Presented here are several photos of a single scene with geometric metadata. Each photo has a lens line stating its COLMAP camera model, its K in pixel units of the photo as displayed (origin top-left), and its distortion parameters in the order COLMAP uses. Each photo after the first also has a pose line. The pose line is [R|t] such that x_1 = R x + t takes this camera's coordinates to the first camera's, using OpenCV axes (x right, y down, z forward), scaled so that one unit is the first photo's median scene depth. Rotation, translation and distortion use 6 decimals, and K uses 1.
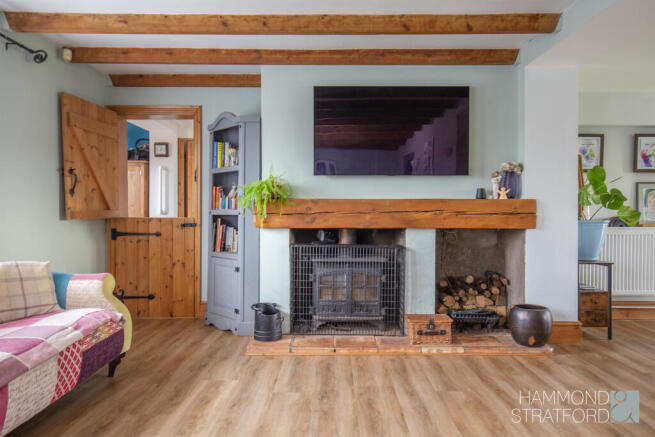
lens RADIAL K [[451.2, 0, 327.7], [0, 451.2, 215.2], [0, 0, 1]] dist [0.000077, -0.000527]
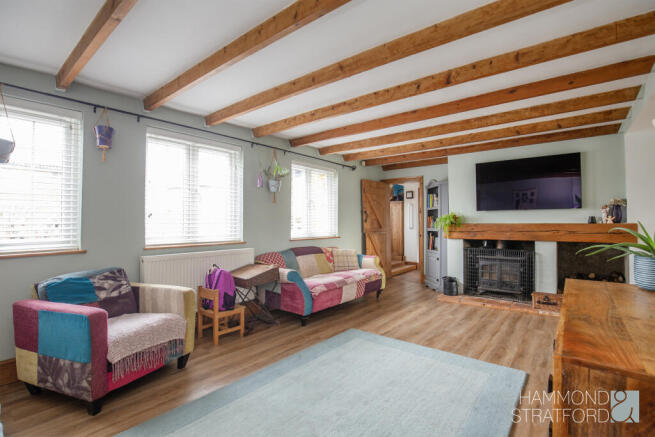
lens RADIAL K [[307.2, 0, 329.8], [0, 307.2, 218.4], [0, 0, 1]] dist [-0.003113, -0.000436]
pose [[0.786076, -0.014162, -0.617967, 0.279425], [0.001473, 0.999778, -0.021037, -0.031904], [0.618128, 0.015627, 0.785922, -0.379134]]
